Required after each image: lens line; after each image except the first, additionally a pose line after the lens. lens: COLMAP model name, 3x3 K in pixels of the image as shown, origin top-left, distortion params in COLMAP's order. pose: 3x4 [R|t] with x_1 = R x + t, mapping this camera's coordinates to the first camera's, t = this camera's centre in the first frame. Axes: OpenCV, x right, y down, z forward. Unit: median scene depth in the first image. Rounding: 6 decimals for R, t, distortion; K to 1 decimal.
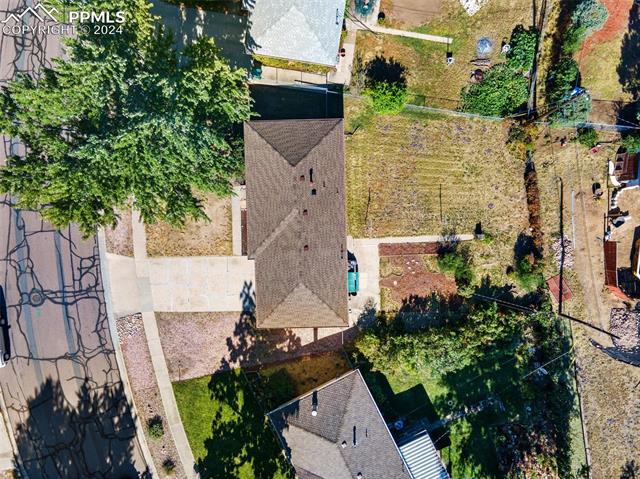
lens RADIAL K [[463.2, 0, 311.9], [0, 463.2, 239.9], [0, 0, 1]] dist [0.035063, 0.006297]
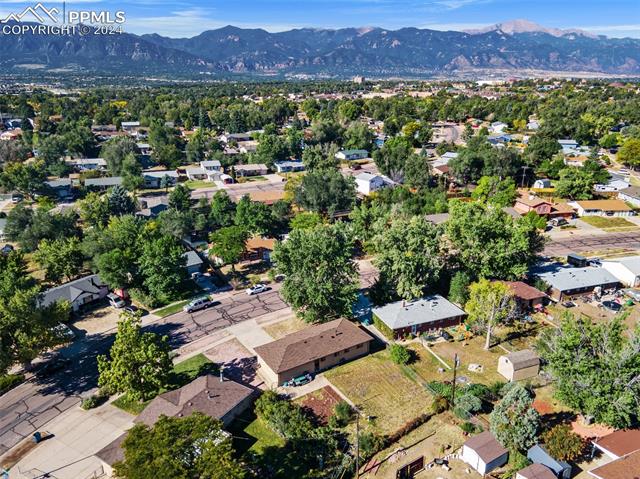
lens RADIAL K [[473.1, 0, 315.1], [0, 473.1, 239.9], [0, 0, 1]] dist [0.023486, 0.027448]
pose [[0.506139, 0.288734, -0.812685, 1.278901], [-0.862063, 0.141063, -0.486774, 0.759009], [-0.025908, 0.946960, 0.320304, -0.000113]]
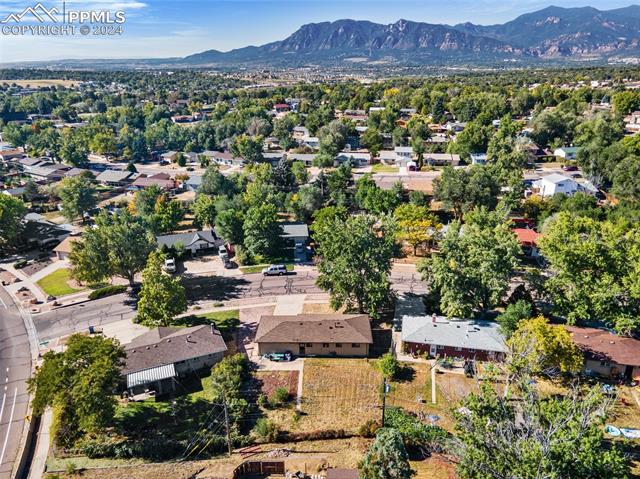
lens RADIAL K [[463.2, 0, 311.9], [0, 463.2, 239.9], [0, 0, 1]] dist [0.035063, 0.006297]
pose [[-0.064715, 0.355455, -0.932450, 1.433003], [-0.997819, -0.035242, 0.055818, -0.105317], [-0.013020, 0.934029, 0.356960, 0.013504]]
